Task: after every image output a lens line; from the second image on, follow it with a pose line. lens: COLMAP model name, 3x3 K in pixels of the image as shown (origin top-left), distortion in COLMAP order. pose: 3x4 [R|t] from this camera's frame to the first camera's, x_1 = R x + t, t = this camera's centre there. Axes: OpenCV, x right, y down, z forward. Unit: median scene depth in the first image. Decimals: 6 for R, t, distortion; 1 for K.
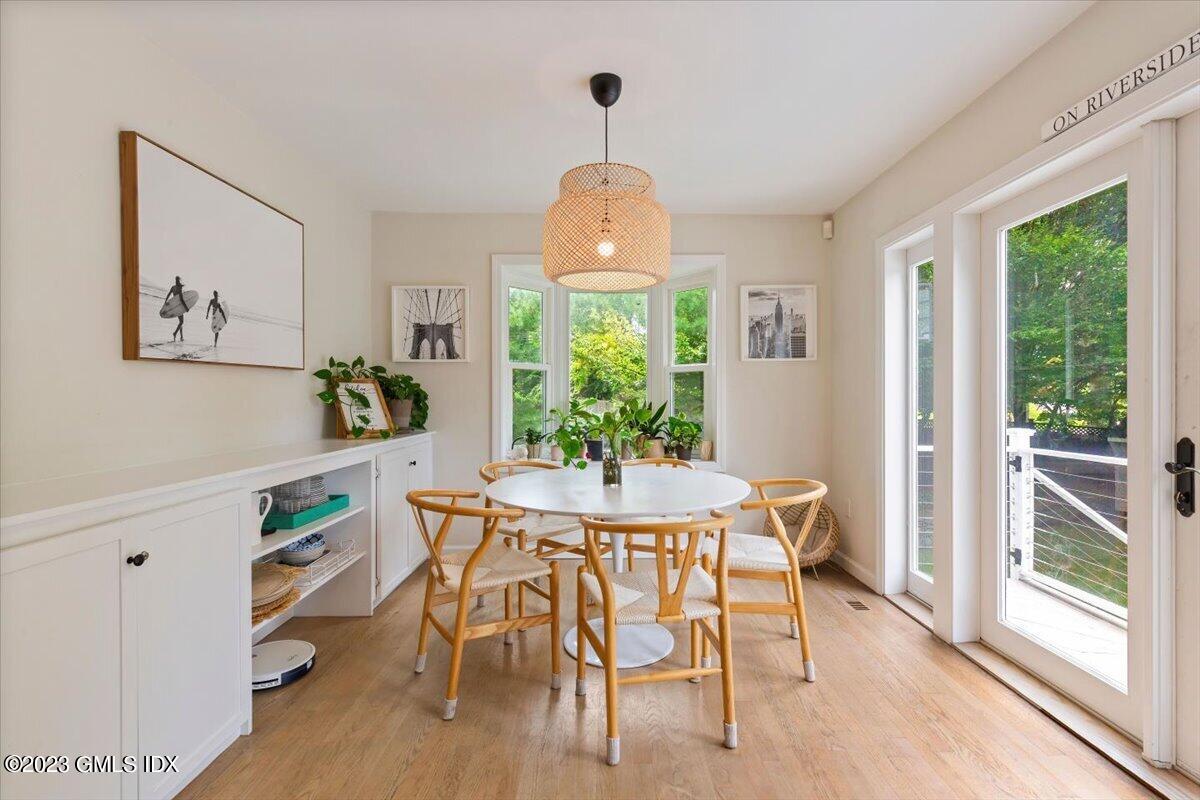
lens RADIAL K [[486.1, 0, 594.1], [0, 486.1, 401.9], [0, 0, 1]] dist [0.002698, 0.000142]
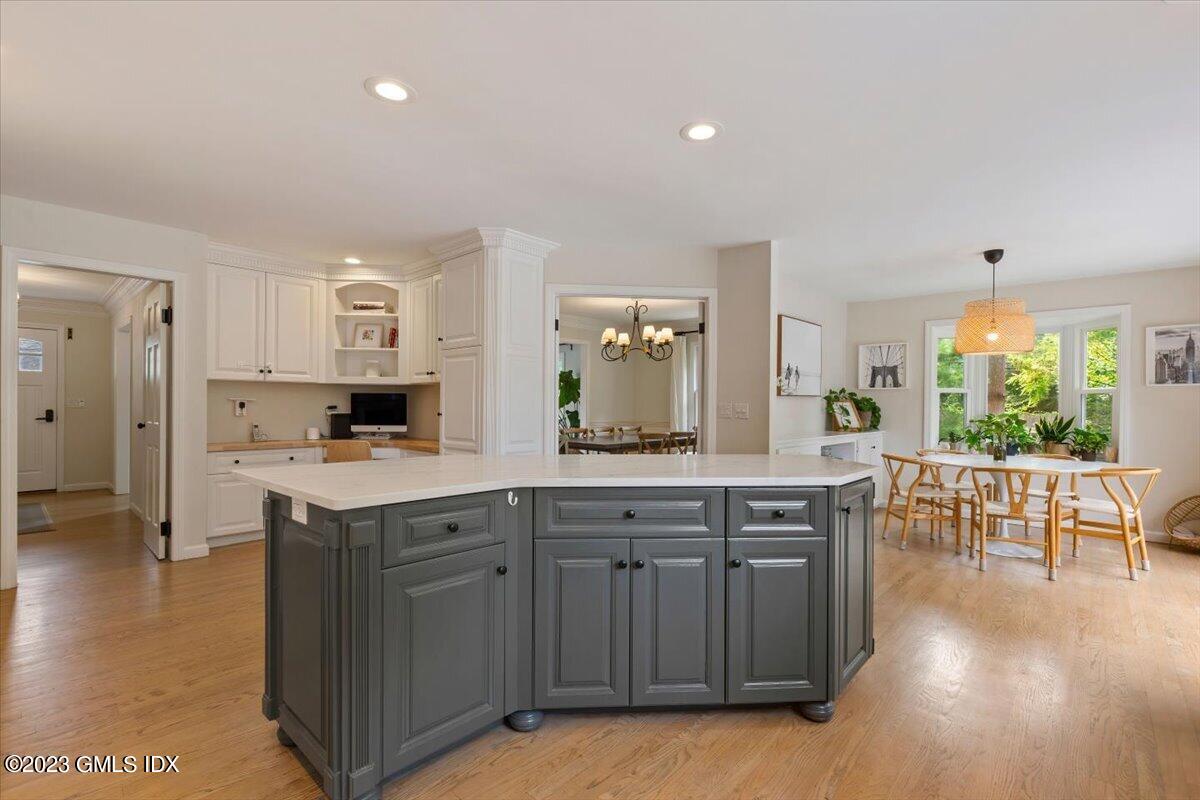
lens RADIAL K [[547.6, 0, 610.2], [0, 547.6, 402.8], [0, 0, 1]] dist [0.011677, -0.001504]
pose [[0.751741, 0.007927, -0.659410, 0.208950], [-0.019556, 0.999756, -0.010276, 0.002156], [0.659168, 0.020620, 0.751713, -1.055923]]
